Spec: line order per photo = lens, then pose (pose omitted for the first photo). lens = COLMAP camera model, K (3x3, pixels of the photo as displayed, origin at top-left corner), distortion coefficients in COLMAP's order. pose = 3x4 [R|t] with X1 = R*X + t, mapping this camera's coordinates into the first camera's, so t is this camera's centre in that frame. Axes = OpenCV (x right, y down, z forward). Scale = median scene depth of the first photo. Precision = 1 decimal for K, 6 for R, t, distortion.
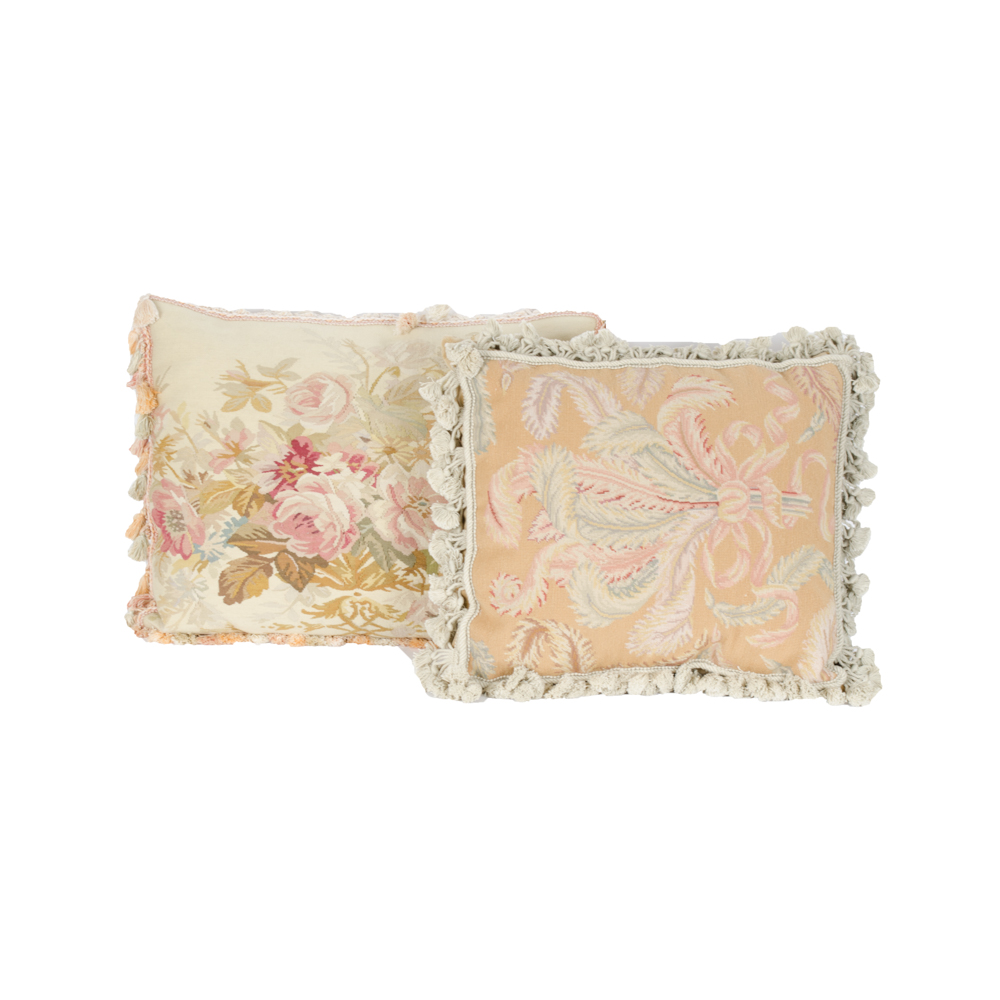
lens RADIAL K [[2436.1, 0, 504.4], [0, 2436.1, 501.8], [0, 0, 1]] dist [-0.345374, 0.000000]
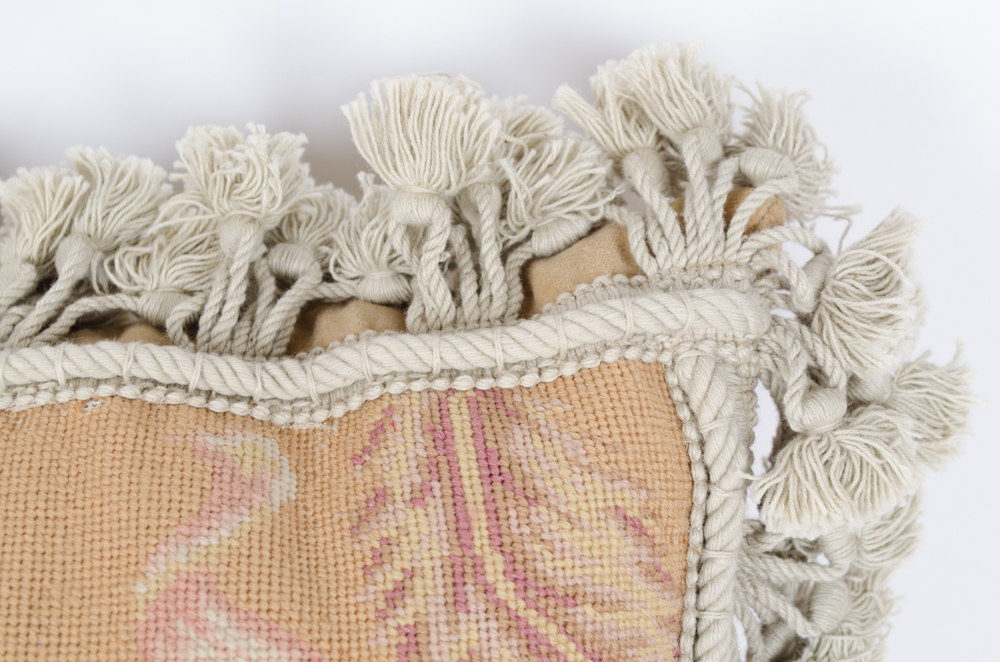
lens RADIAL K [[2071.3, 0, 503.2], [0, 2071.3, 333.1], [0, 0, 1]] dist [-0.027541, 0.000000]
pose [[0.994979, -0.006518, -0.099874, 0.142027], [0.041713, 0.934090, 0.354593, -0.108703], [0.090980, -0.356978, 0.929672, 0.878765]]
